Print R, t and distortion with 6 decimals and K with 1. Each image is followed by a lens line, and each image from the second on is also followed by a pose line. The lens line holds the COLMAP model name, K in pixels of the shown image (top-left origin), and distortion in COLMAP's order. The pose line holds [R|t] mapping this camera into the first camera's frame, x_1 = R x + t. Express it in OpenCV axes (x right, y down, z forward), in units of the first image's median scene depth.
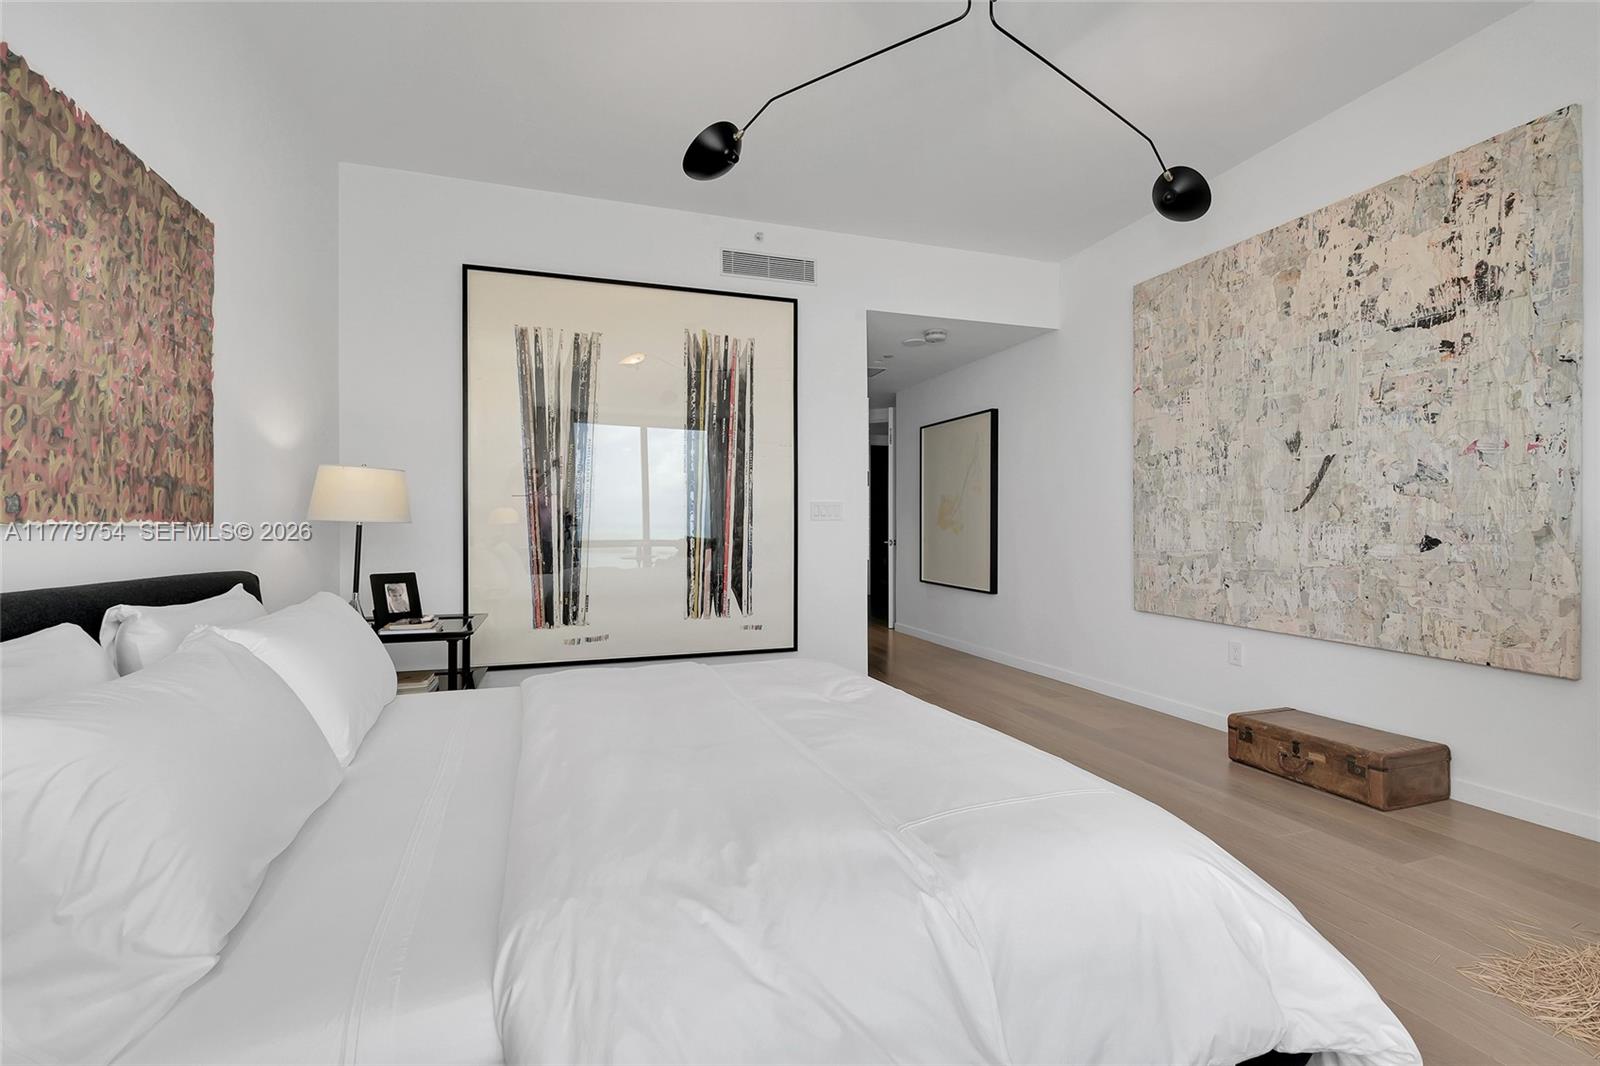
lens RADIAL K [[715.0, 0, 802.6], [0, 715.0, 524.5], [0, 0, 1]] dist [-0.001951, 0.000654]
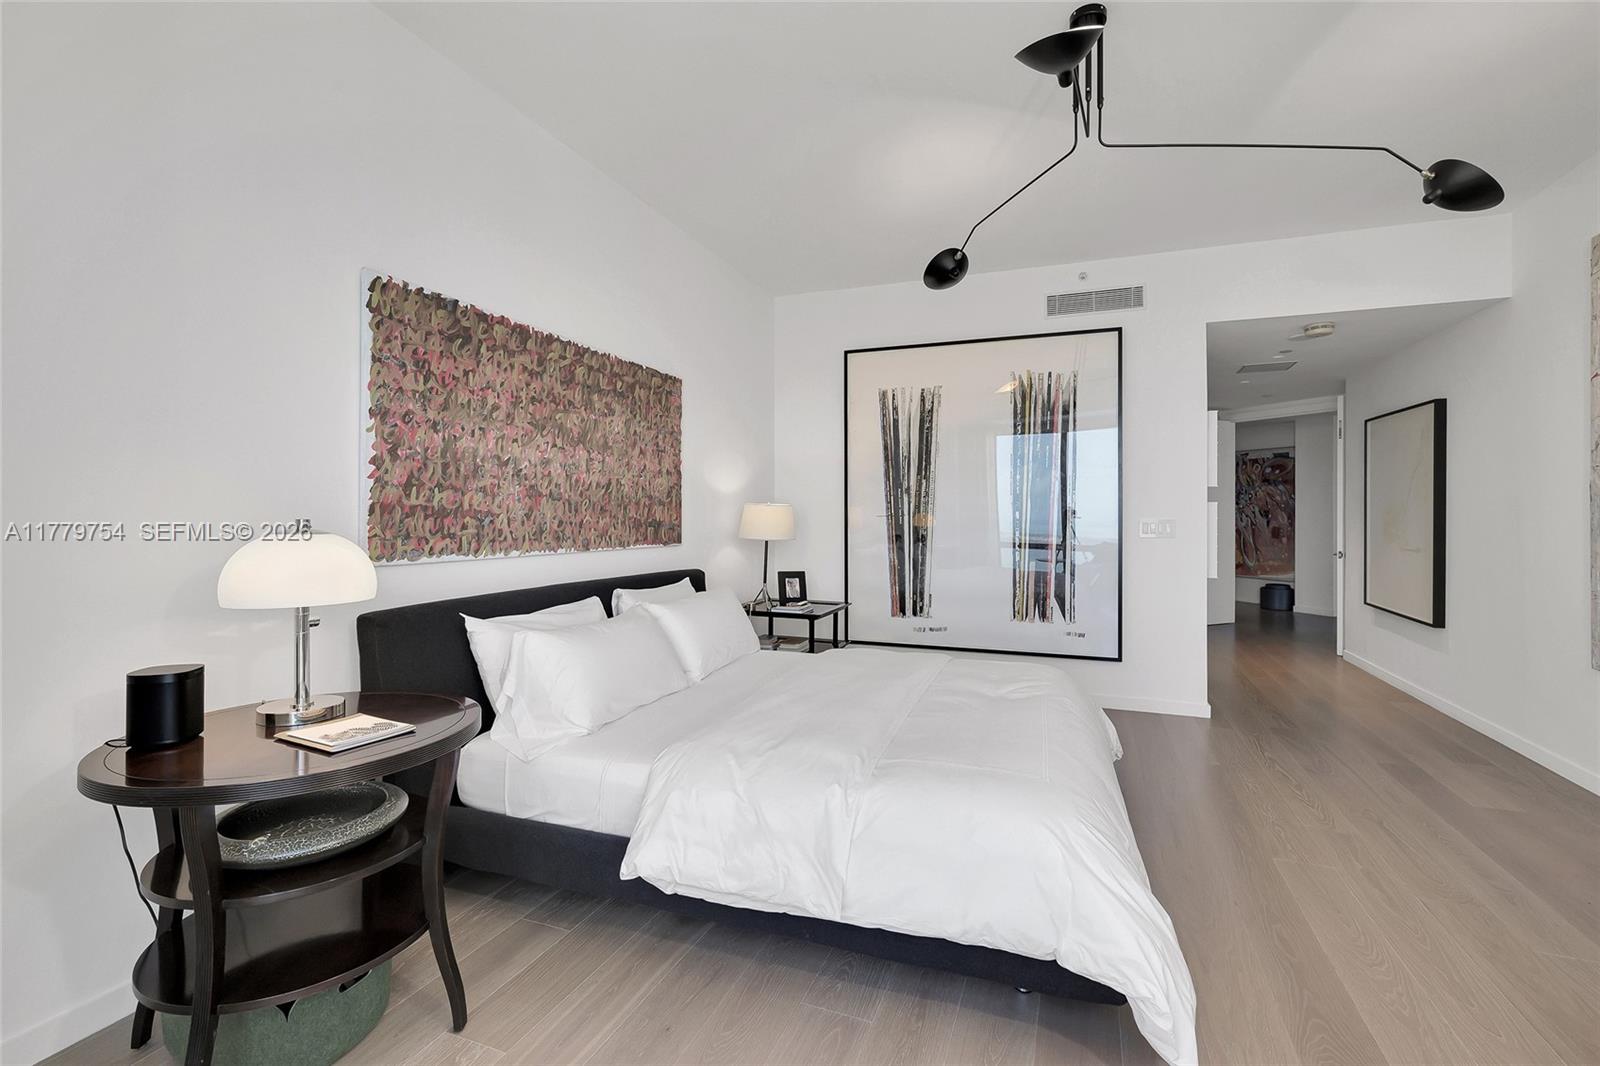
lens RADIAL K [[715.0, 0, 798.4], [0, 715.0, 515.9], [0, 0, 1]] dist [-0.001951, 0.000654]
pose [[0.766203, 0.005838, -0.642572, 0.474335], [-0.001780, 0.999974, 0.006963, -0.069016], [0.642596, -0.004191, 0.766194, -0.172333]]
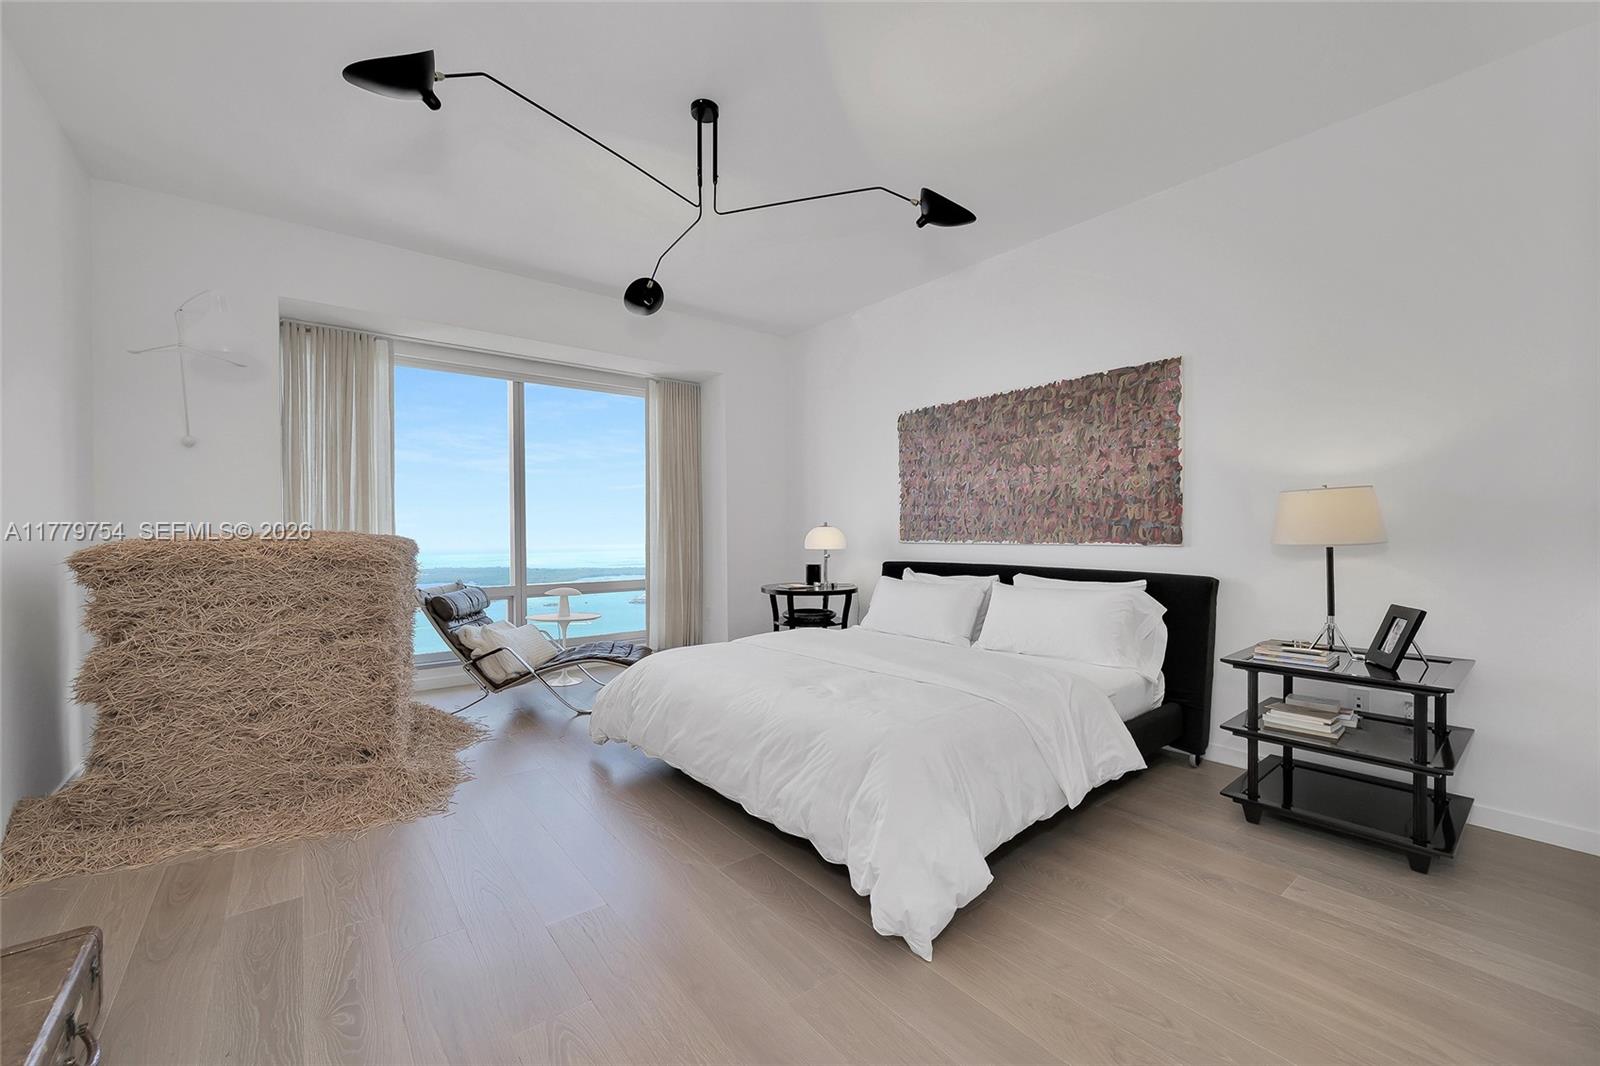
lens RADIAL K [[642.2, 0, 792.3], [0, 642.2, 539.6], [0, 0, 1]] dist [0.000602, -0.000019]
pose [[-0.945619, 0.012809, -0.325024, 0.383501], [0.011459, 0.999916, 0.006069, -0.024559], [0.325075, 0.002014, -0.945686, 1.696103]]
